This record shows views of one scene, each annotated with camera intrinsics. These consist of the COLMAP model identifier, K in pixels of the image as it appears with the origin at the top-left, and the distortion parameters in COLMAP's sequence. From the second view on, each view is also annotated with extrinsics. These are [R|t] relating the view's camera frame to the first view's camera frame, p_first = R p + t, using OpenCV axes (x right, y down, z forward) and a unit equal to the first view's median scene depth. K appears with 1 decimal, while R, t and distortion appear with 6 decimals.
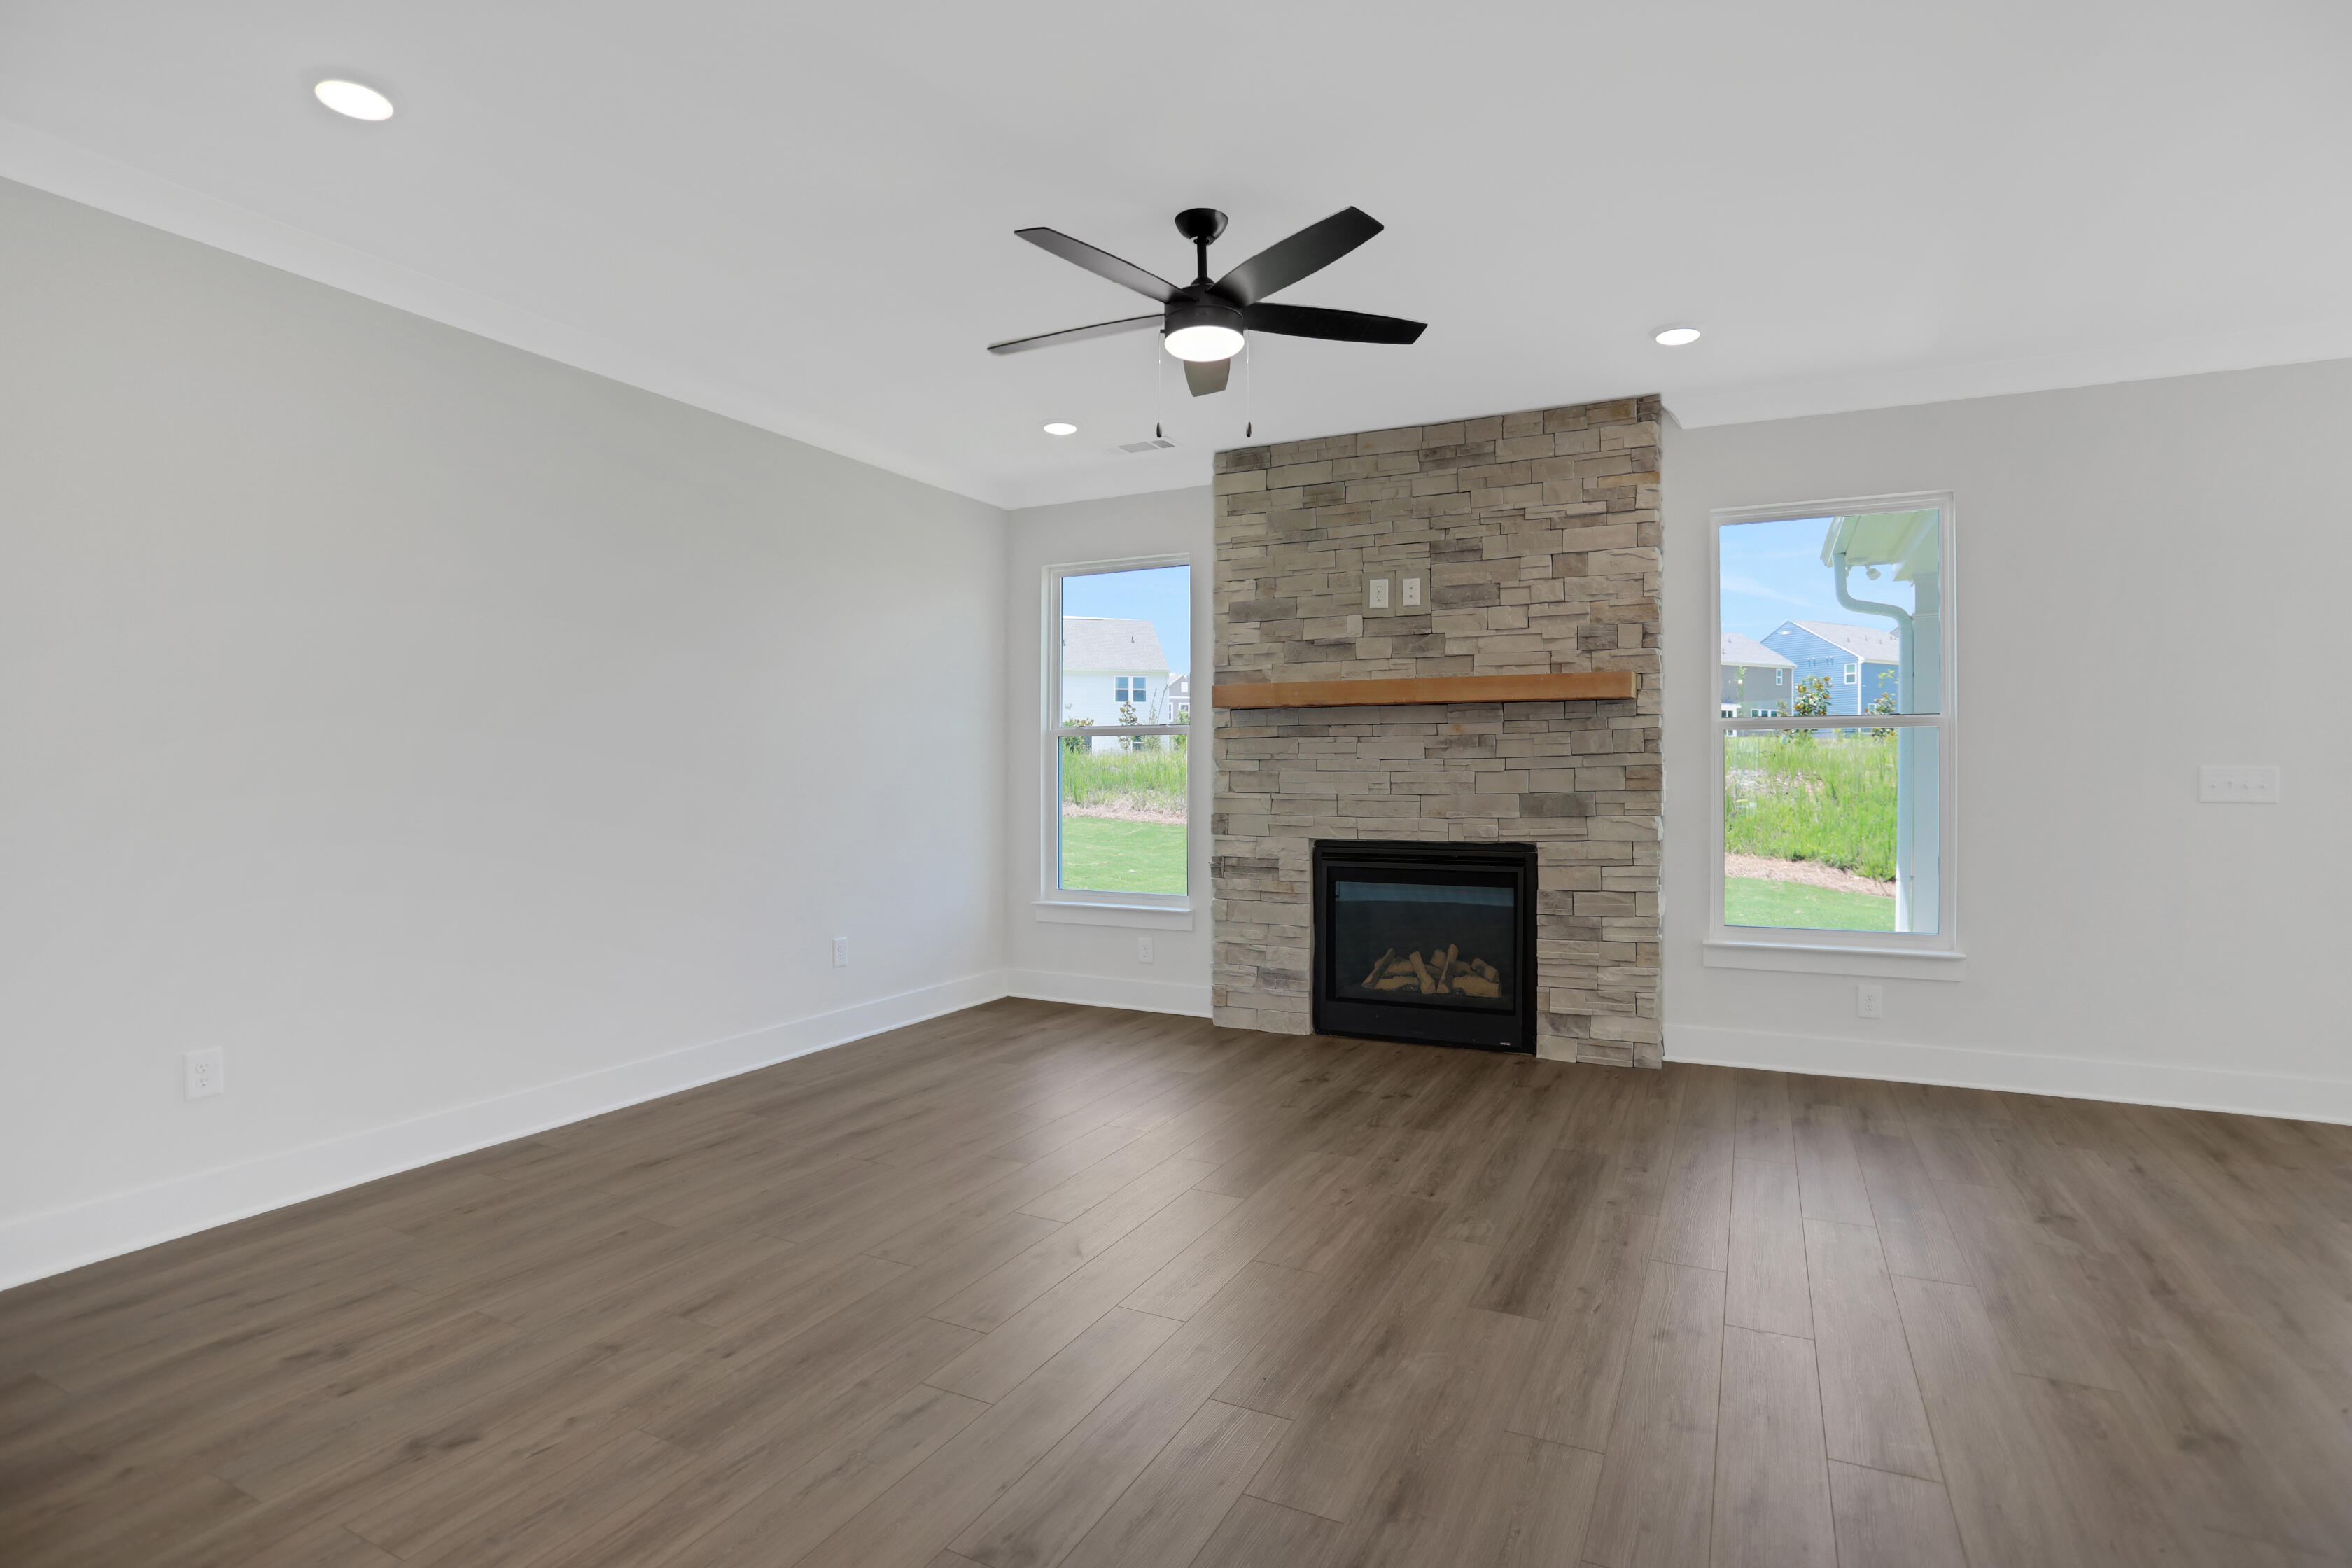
lens RADIAL K [[1162.4, 0, 1183.7], [0, 1162.4, 774.0], [0, 0, 1]] dist [-0.054351, 0.022167]
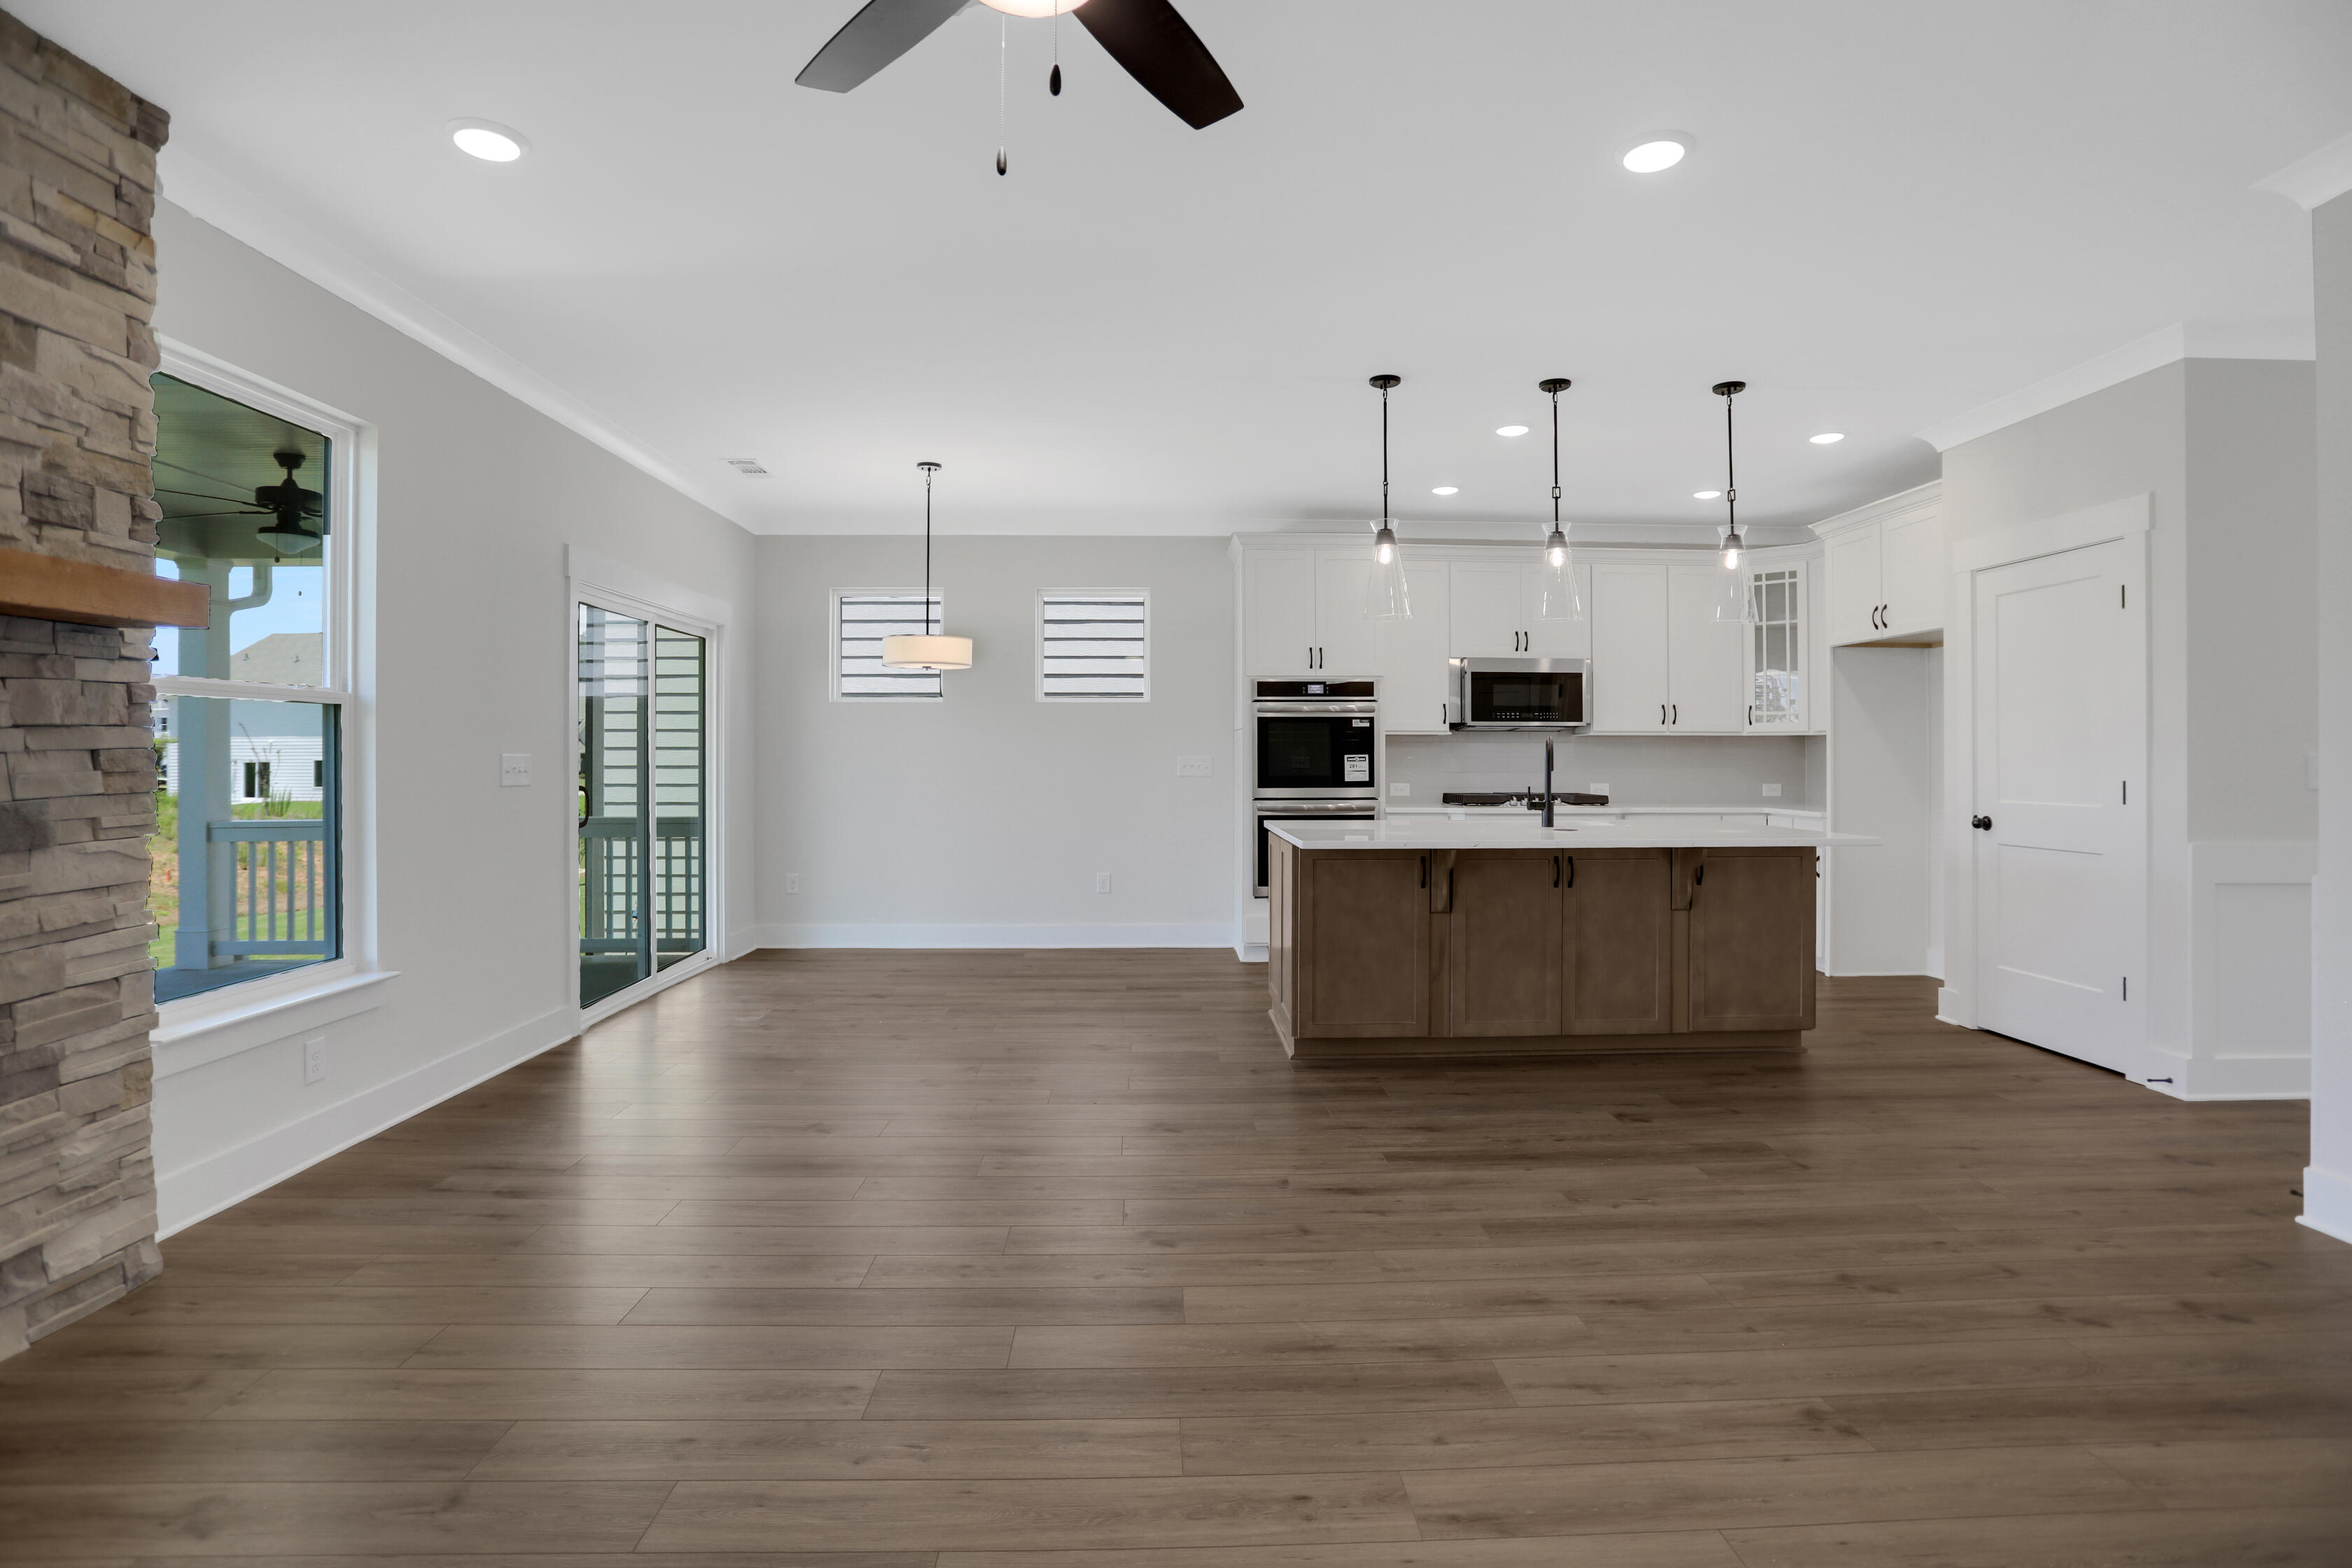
lens RADIAL K [[1162.4, 0, 1187.4], [0, 1162.4, 742.4], [0, 0, 1]] dist [-0.054351, 0.022167]
pose [[-0.476779, 0.008787, 0.878979, -0.326951], [0.000542, 0.999953, -0.009702, -0.004665], [-0.879023, -0.004149, -0.476761, 0.799960]]
